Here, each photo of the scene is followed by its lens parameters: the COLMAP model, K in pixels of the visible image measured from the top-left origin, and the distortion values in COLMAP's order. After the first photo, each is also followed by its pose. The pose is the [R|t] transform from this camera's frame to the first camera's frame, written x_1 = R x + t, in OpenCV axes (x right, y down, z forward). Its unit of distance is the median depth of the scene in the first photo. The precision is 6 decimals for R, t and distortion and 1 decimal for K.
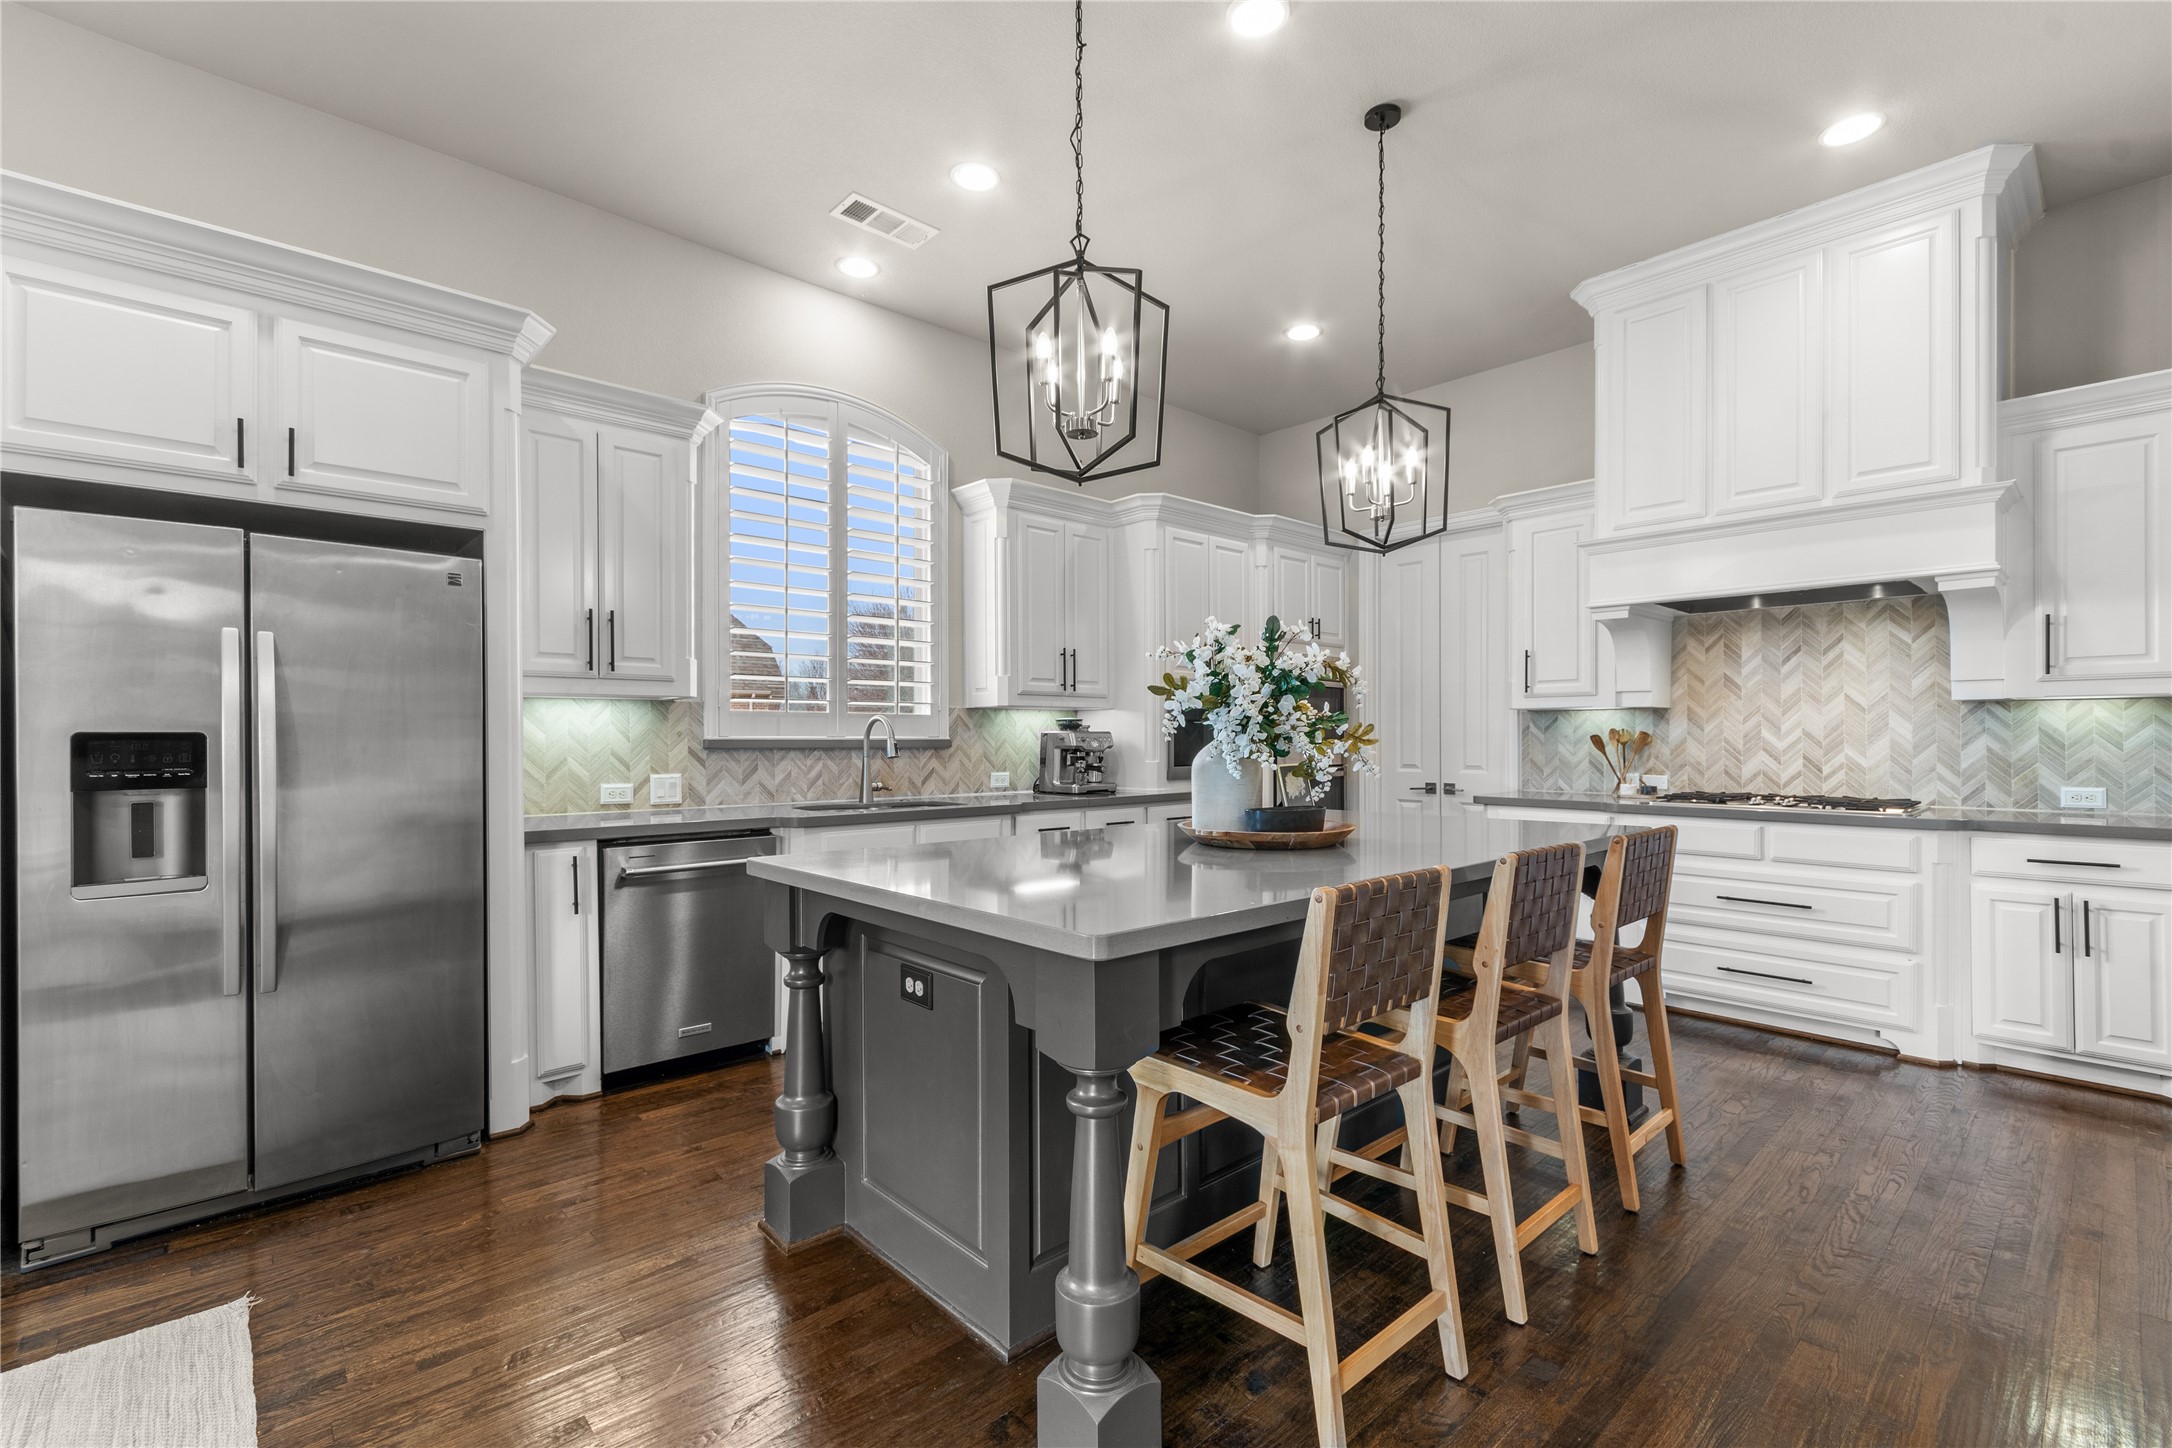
lens RADIAL K [[952.6, 0, 1099.7], [0, 952.6, 725.6], [0, 0, 1]] dist [0.001134, 0.002230]
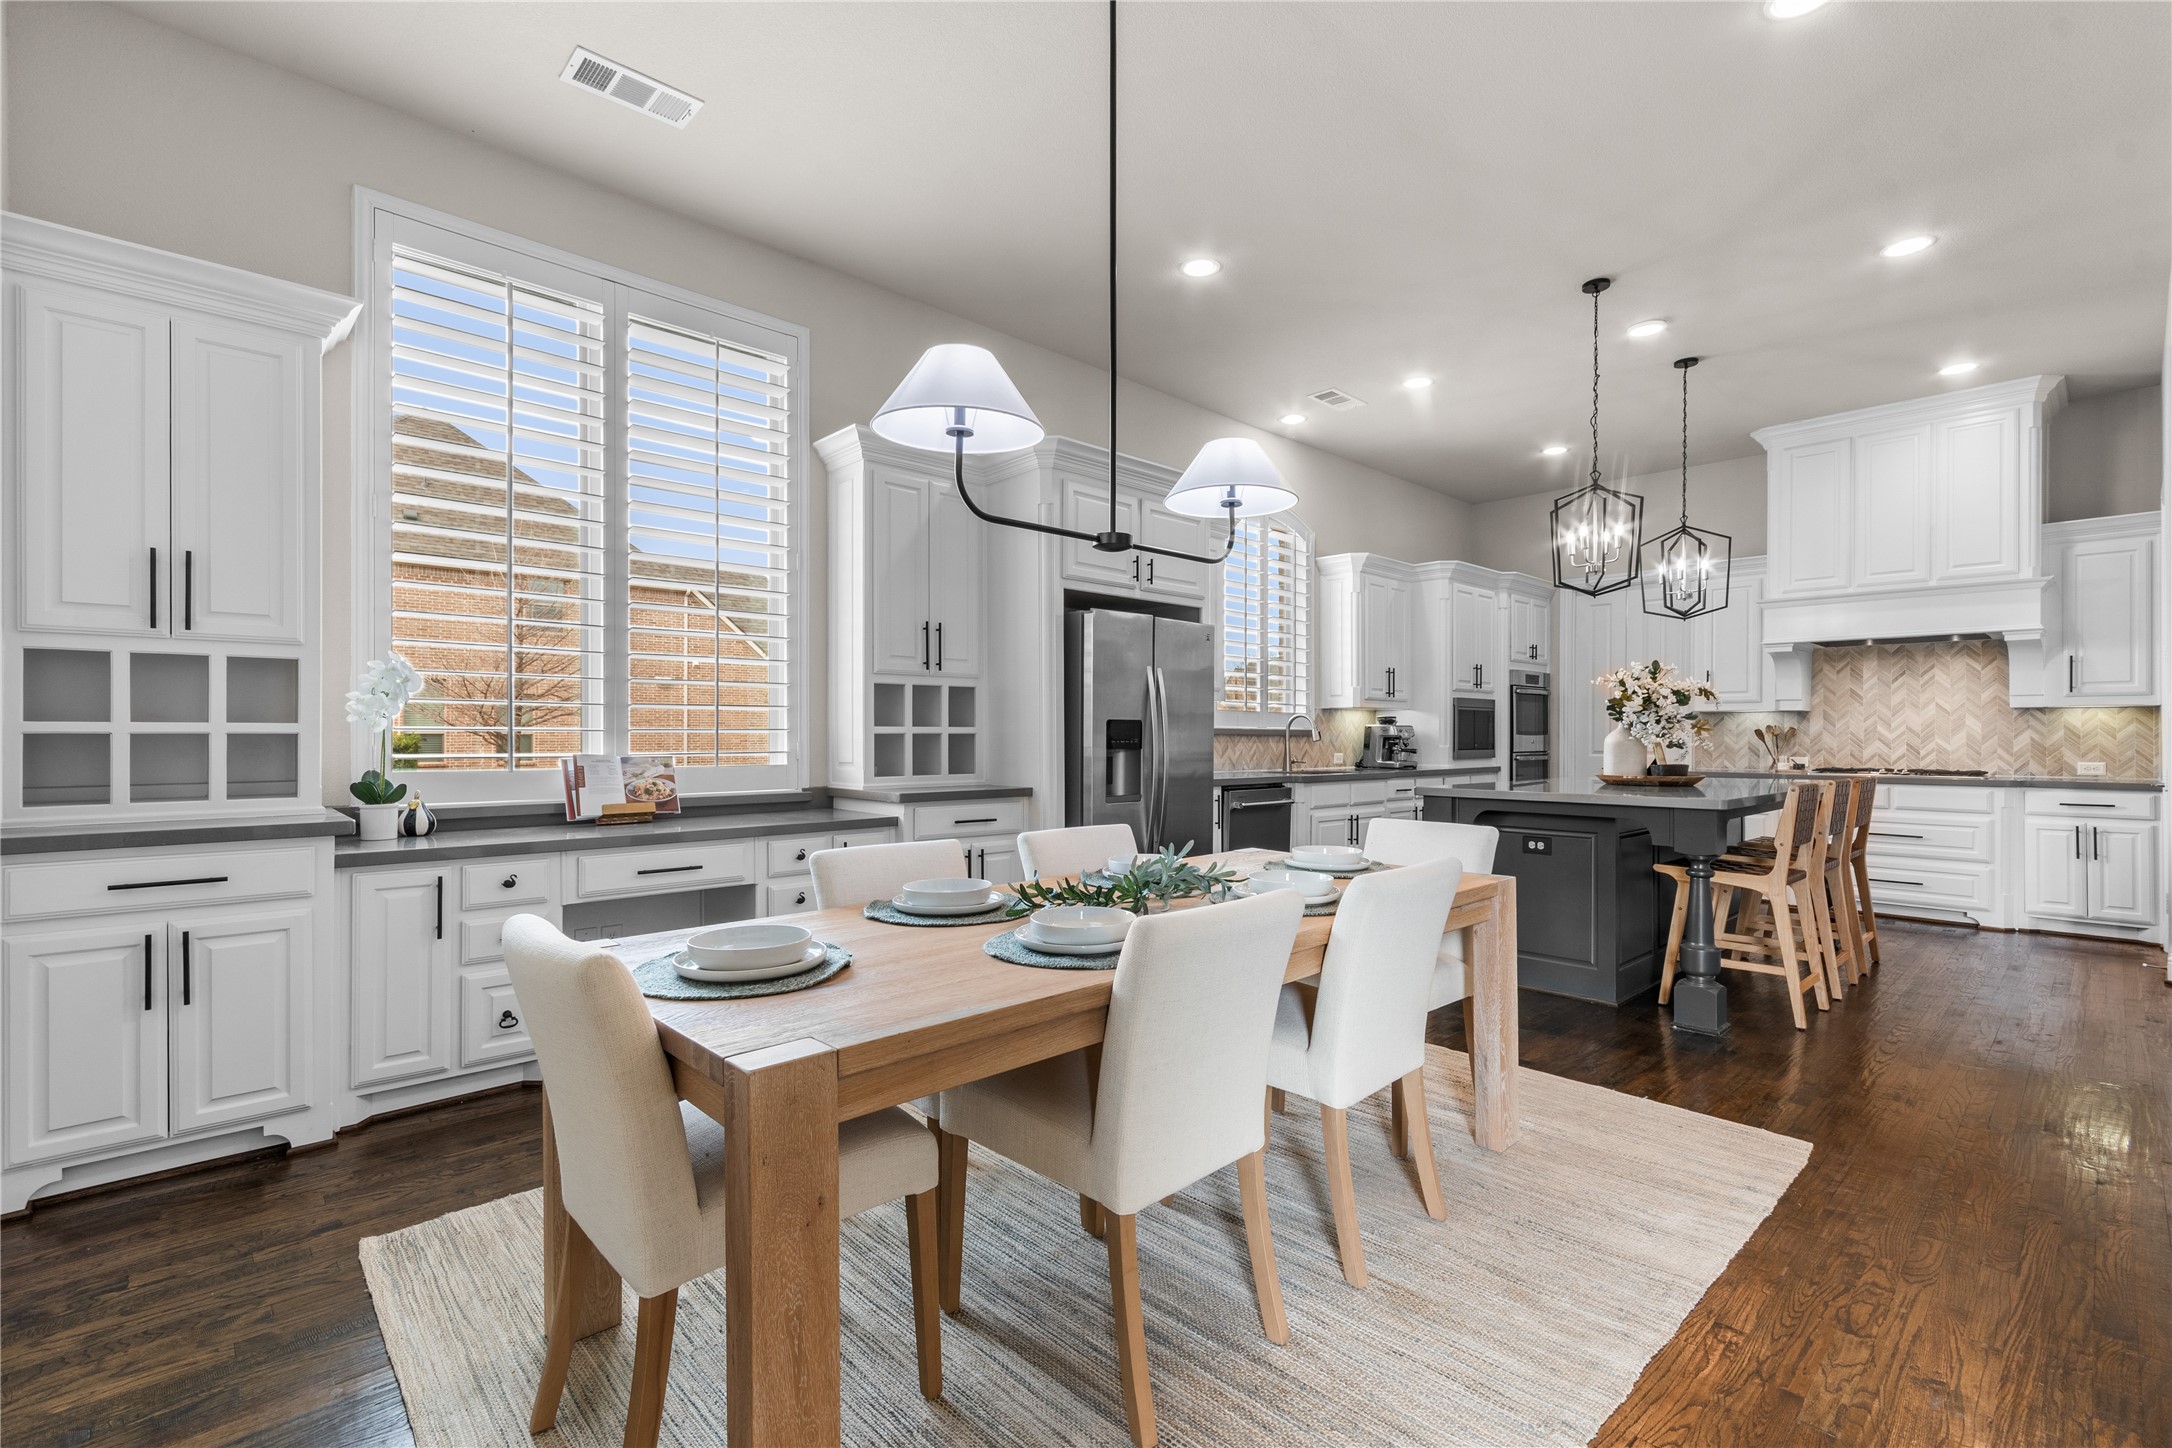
lens RADIAL K [[952.6, 0, 1099.9], [0, 952.6, 721.7], [0, 0, 1]] dist [0.001134, 0.002230]
pose [[0.999941, 0.005650, 0.009321, -0.646758], [-0.005637, 0.999983, -0.001468, 0.007846], [-0.009329, 0.001416, 0.999955, -0.585815]]
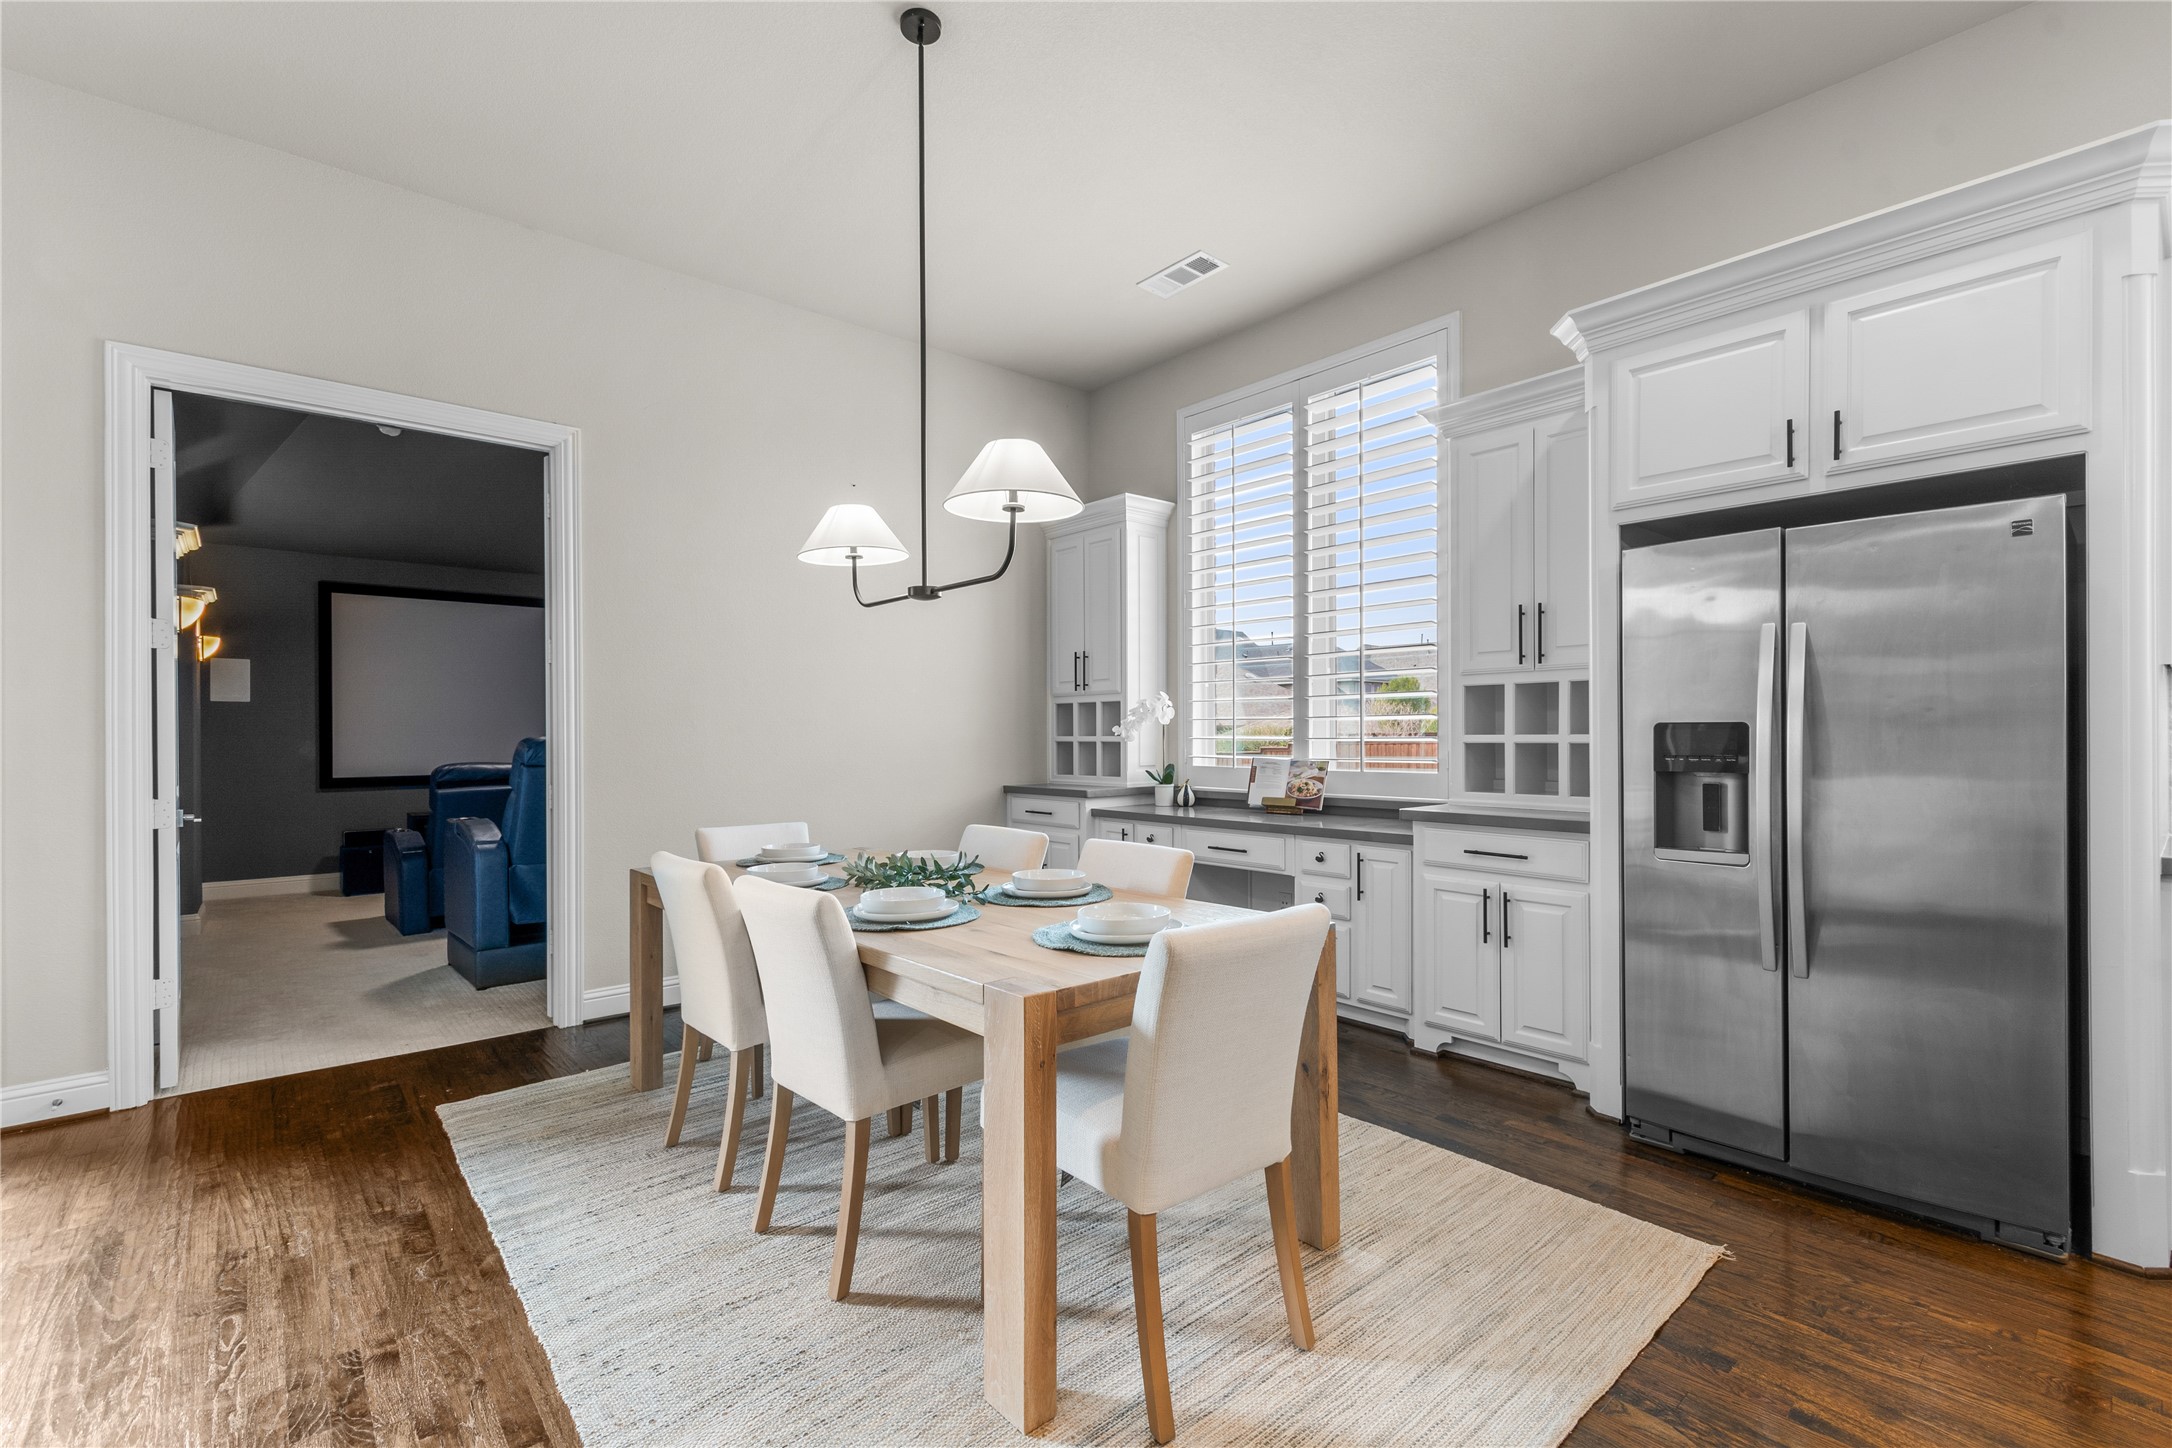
lens RADIAL K [[952.6, 0, 1090.6], [0, 952.6, 736.2], [0, 0, 1]] dist [0.001134, 0.002230]
pose [[-0.022256, 0.002868, -0.999748, 0.099606], [0.009850, 0.999948, 0.002649, 0.007851], [0.999704, -0.009789, -0.022283, 0.168517]]
